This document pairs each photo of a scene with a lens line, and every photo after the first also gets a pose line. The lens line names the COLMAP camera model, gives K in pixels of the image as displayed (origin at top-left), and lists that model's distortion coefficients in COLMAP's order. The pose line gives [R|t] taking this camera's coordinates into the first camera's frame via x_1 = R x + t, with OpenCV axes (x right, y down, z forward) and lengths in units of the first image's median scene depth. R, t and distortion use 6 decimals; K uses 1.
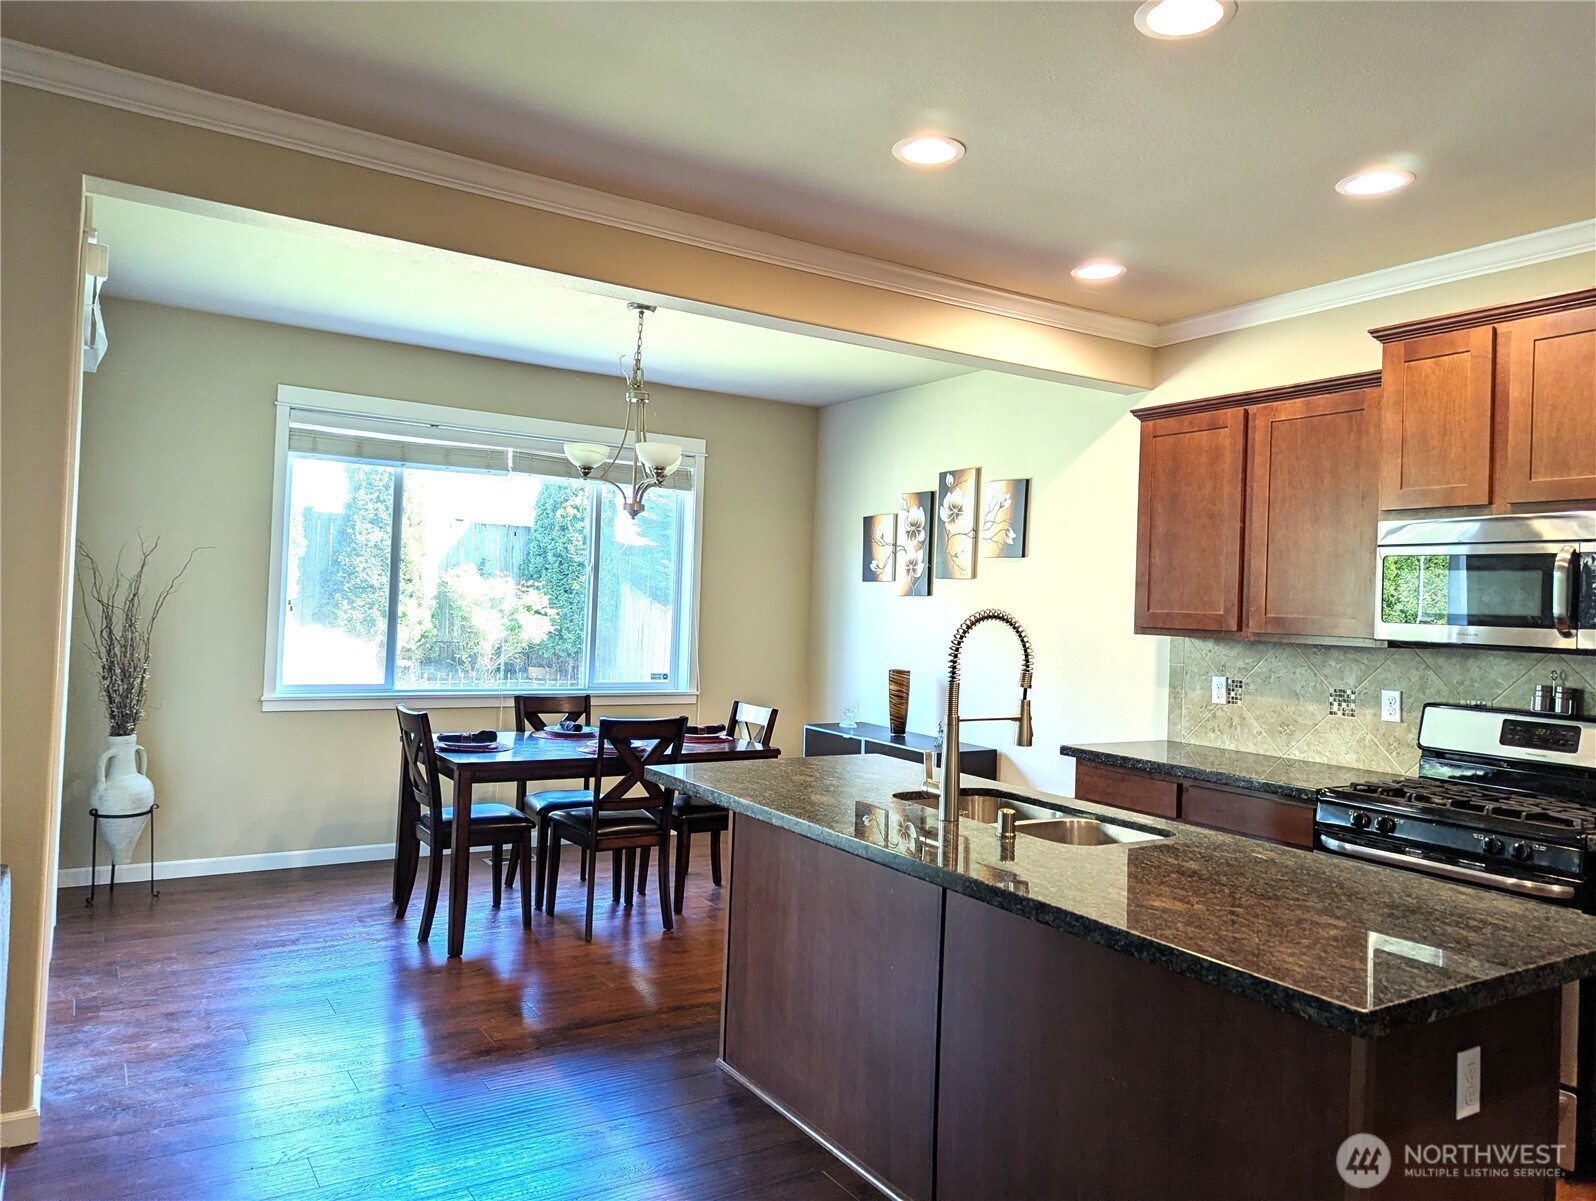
lens RADIAL K [[1115.5, 0, 775.9], [0, 1115.5, 590.5], [0, 0, 1]] dist [0.065412, -0.060654]
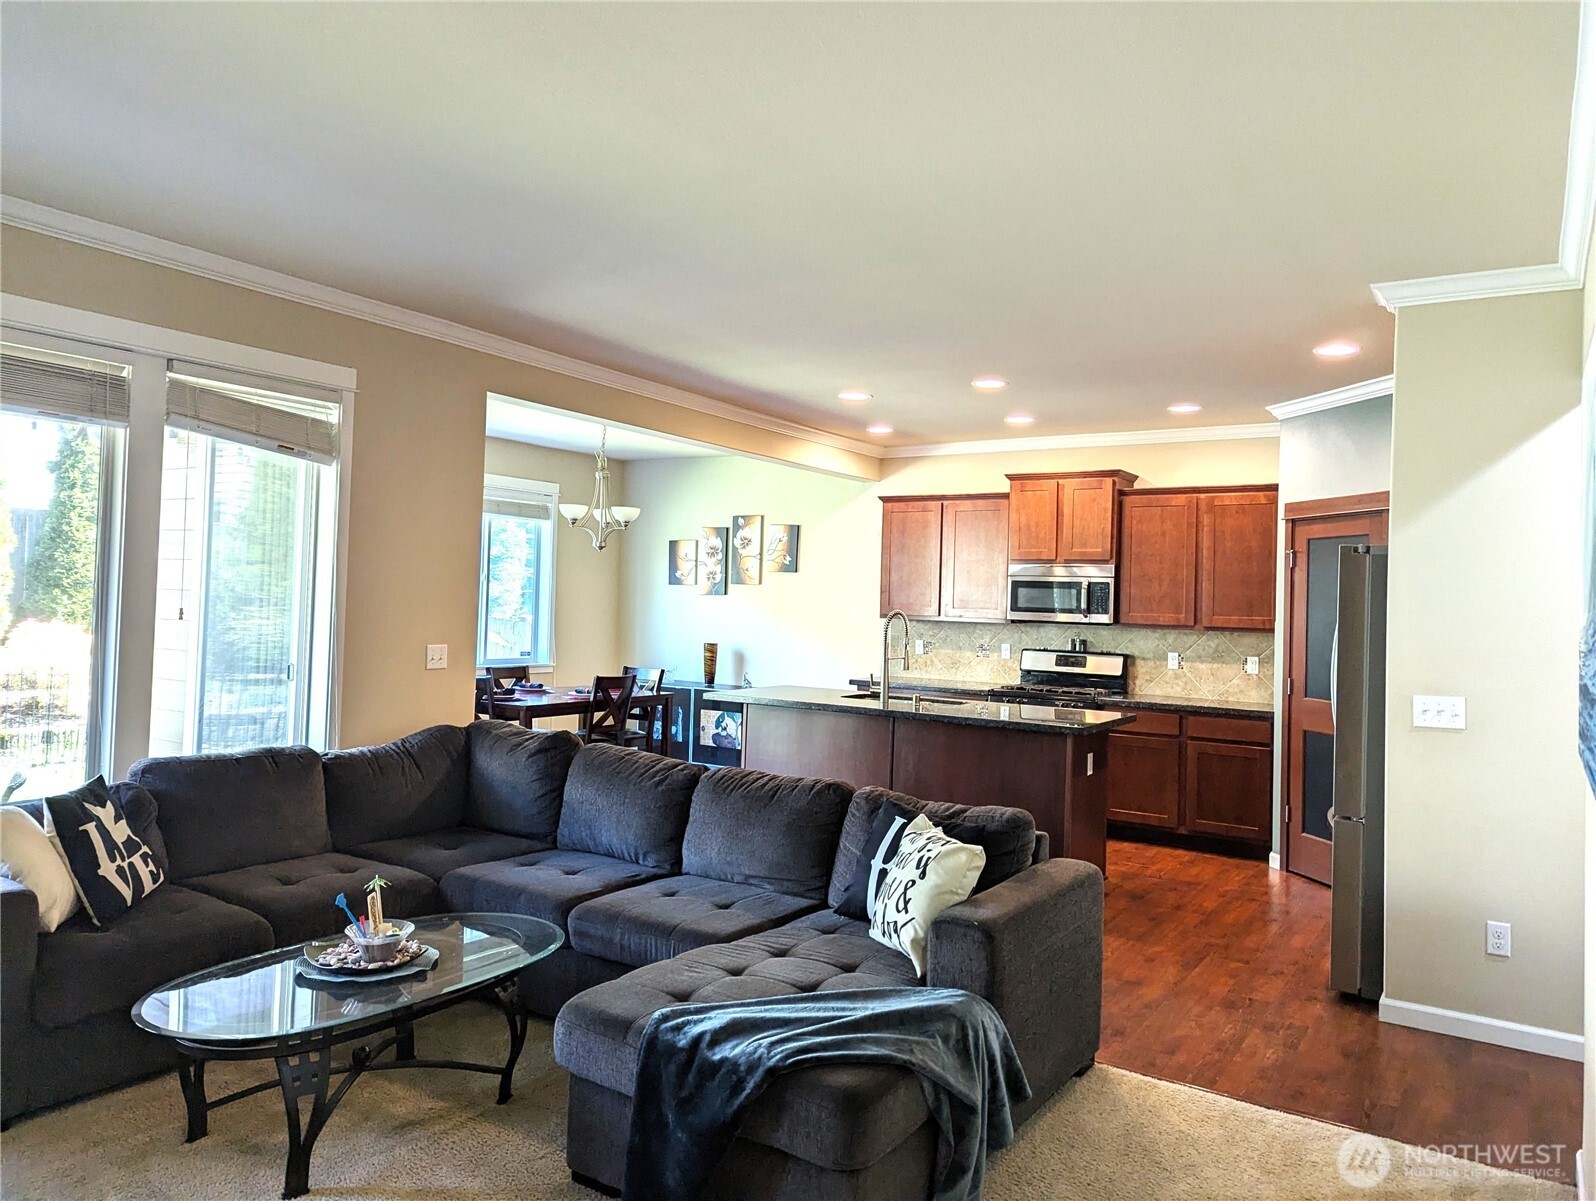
lens RADIAL K [[1118.5, 0, 792.7], [0, 1118.5, 591.3], [0, 0, 1]] dist [0.072373, -0.073609]
pose [[0.902155, -0.008217, 0.431333, -0.585932], [-0.000305, 0.999806, 0.019684, -0.040419], [-0.431411, -0.017890, 0.901978, -0.574723]]
